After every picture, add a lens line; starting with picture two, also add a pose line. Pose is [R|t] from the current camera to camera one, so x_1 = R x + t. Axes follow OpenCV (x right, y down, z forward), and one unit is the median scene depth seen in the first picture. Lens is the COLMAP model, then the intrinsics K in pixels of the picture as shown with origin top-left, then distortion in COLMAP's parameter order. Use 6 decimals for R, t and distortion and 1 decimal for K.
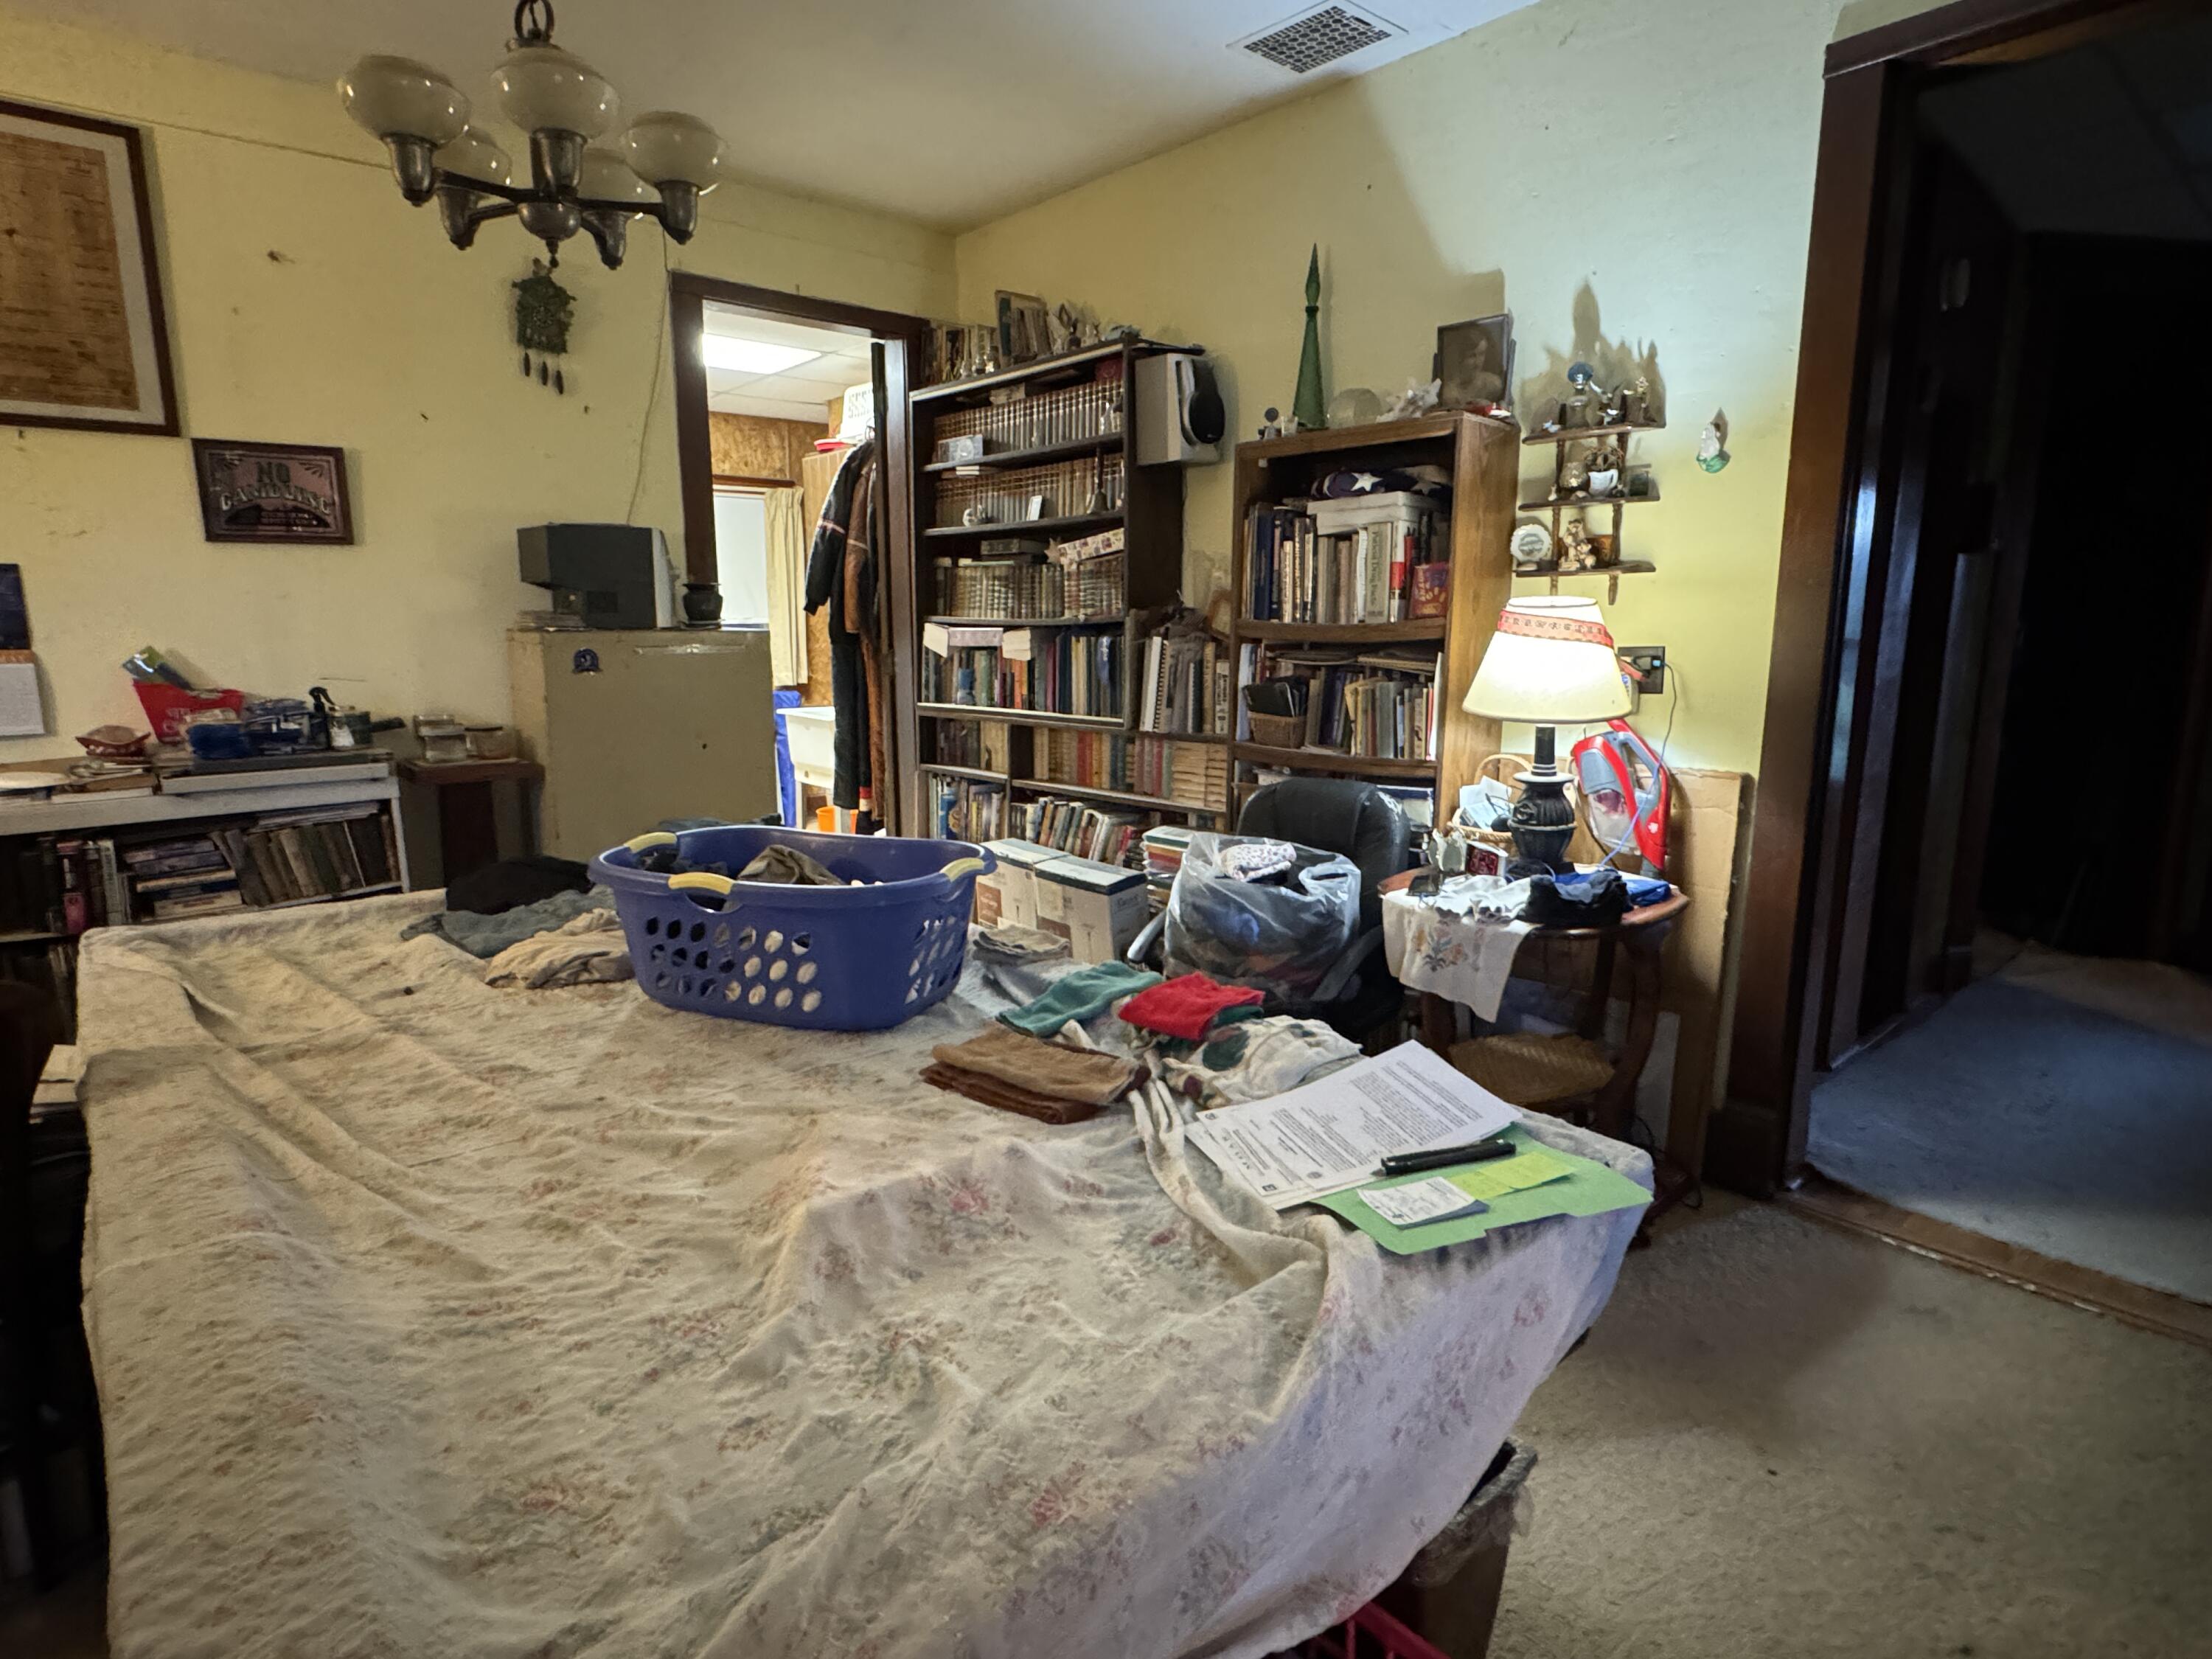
lens RADIAL K [[1183.3, 0, 1106.0], [0, 1183.3, 829.5], [0, 0, 1]] dist [-0.001621, -0.000536]
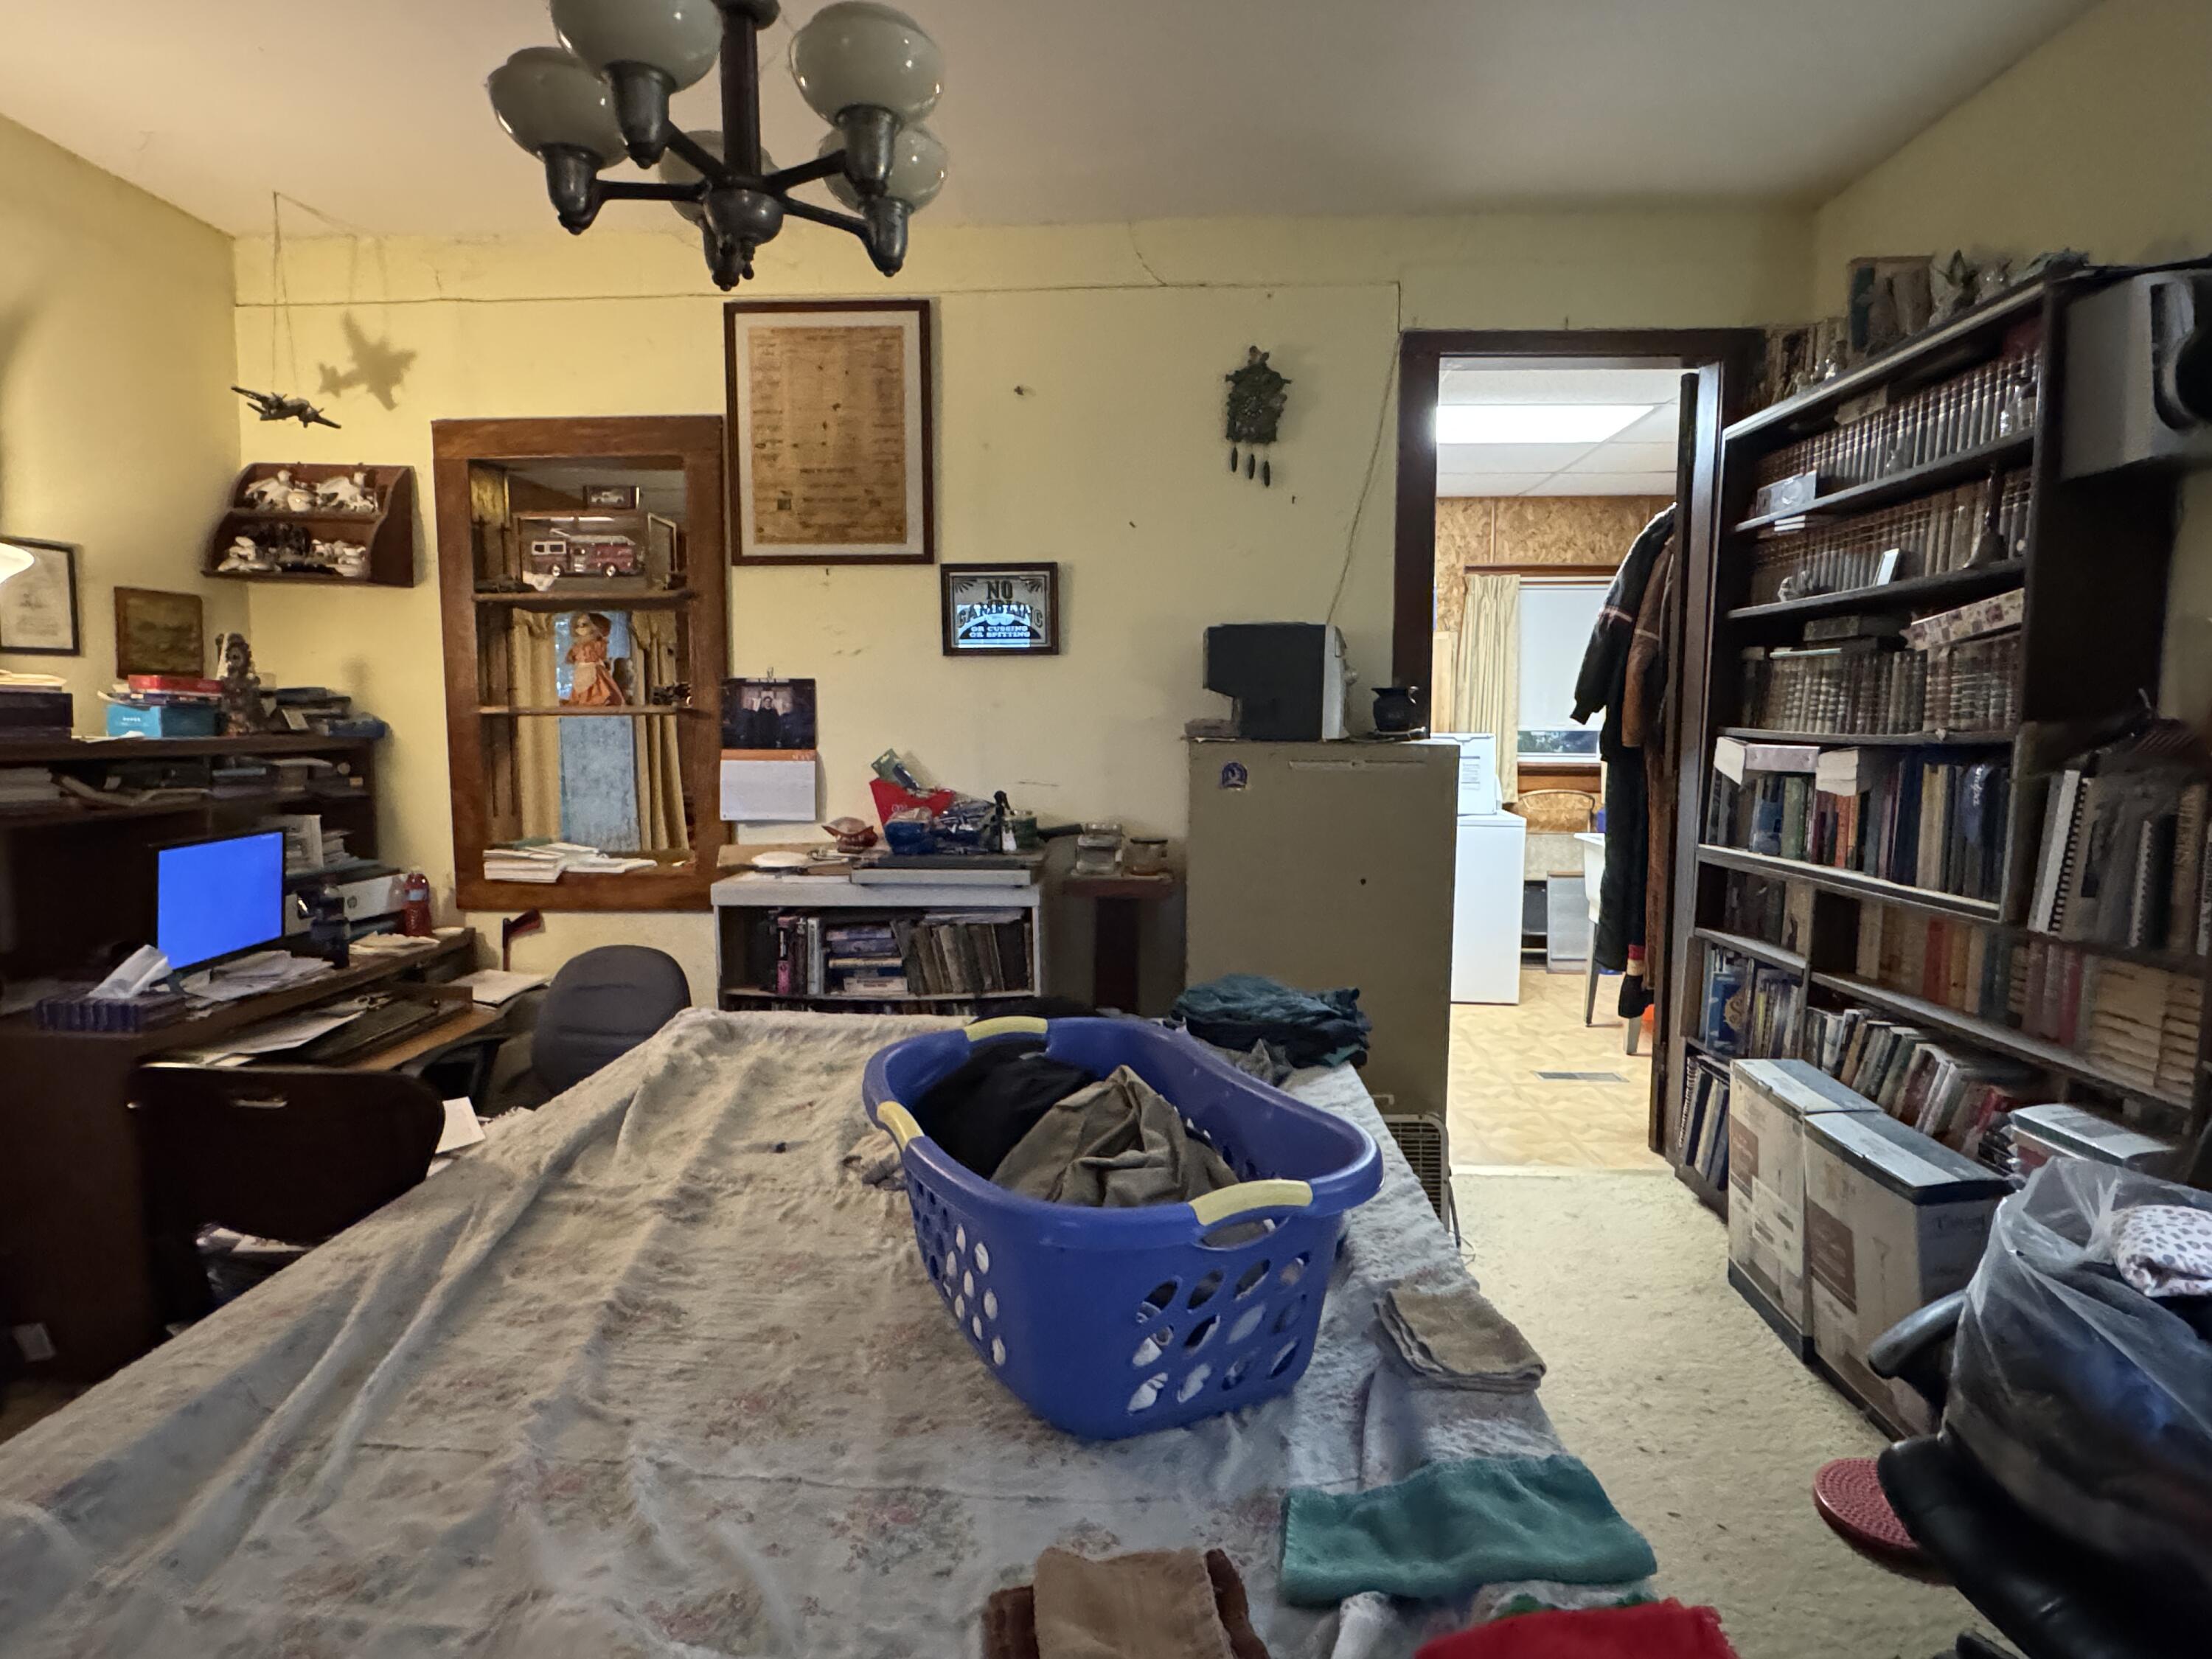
lens RADIAL K [[1183.3, 0, 1106.0], [0, 1183.3, 829.5], [0, 0, 1]] dist [-0.001621, -0.000536]
pose [[0.722011, 0.070119, -0.688319, 0.095571], [-0.127755, 0.991256, -0.033029, -0.054045], [0.679985, 0.111784, 0.724655, 0.262676]]
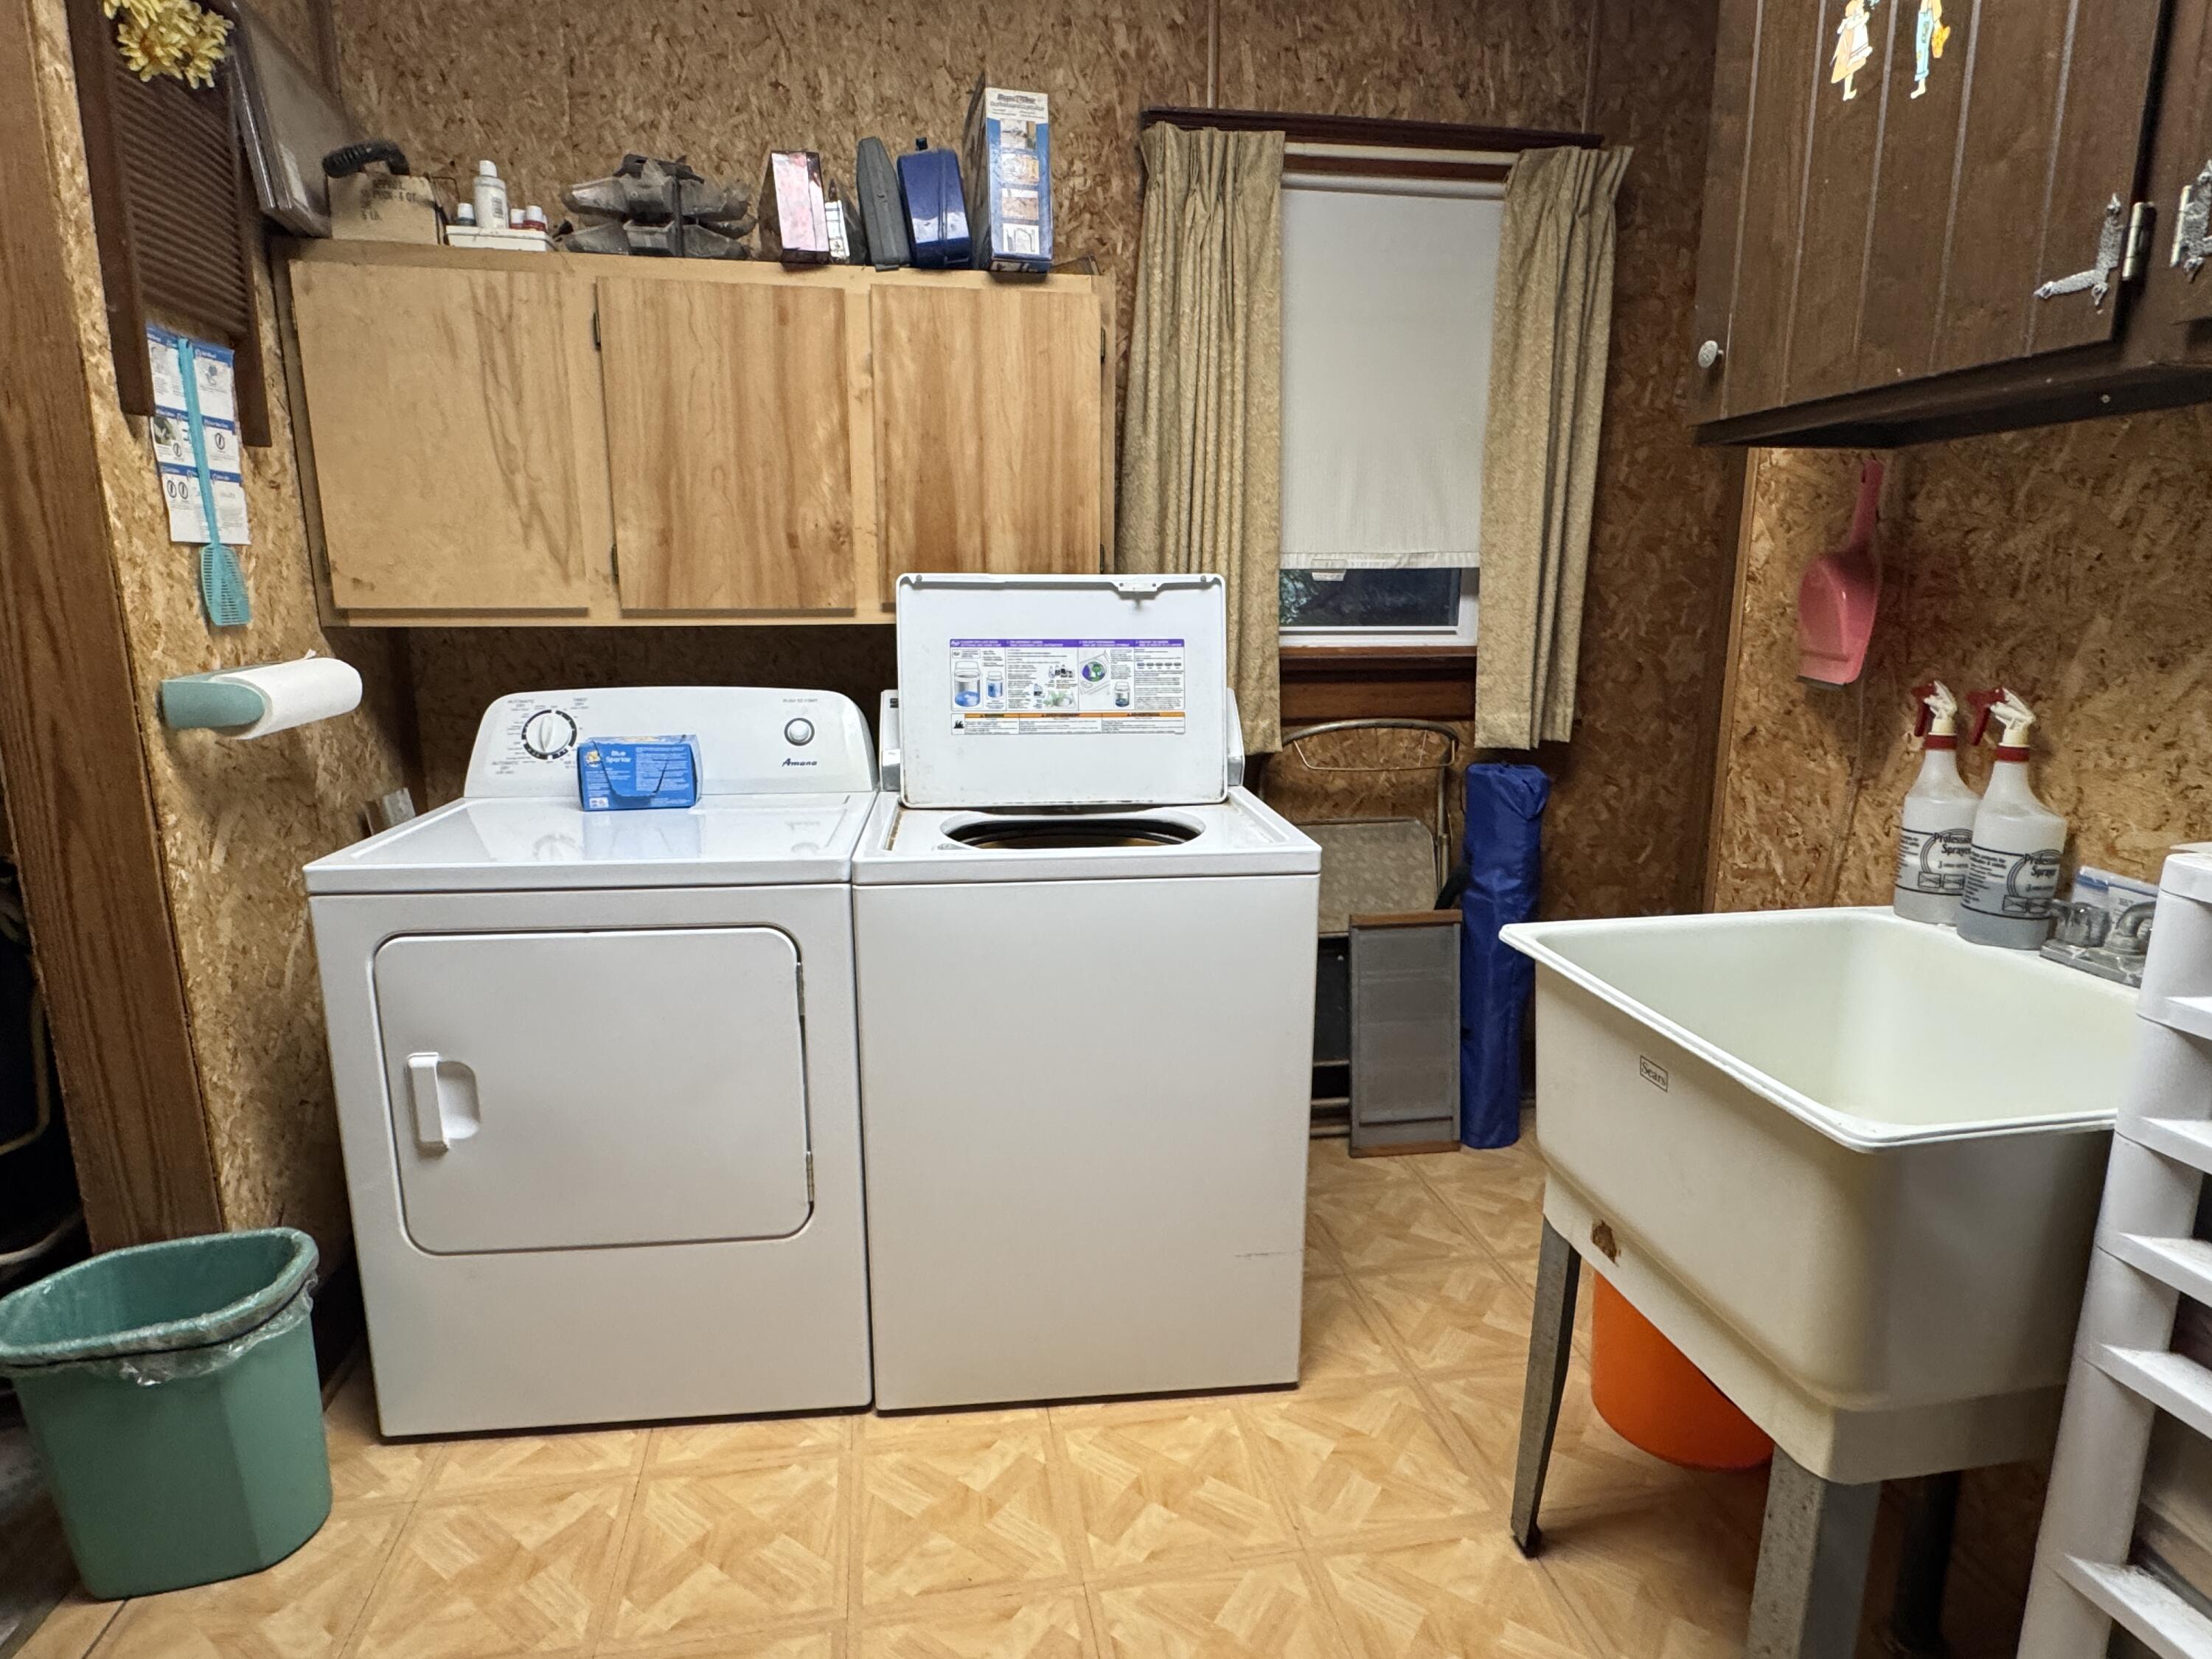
lens RADIAL K [[1183.3, 0, 1106.0], [0, 1183.3, 829.5], [0, 0, 1]] dist [-0.001621, -0.000536]
pose [[0.854534, 0.105685, -0.508530, -0.362651], [-0.094699, 0.994371, 0.047523, -0.195633], [0.510690, 0.007547, 0.859732, 1.209589]]
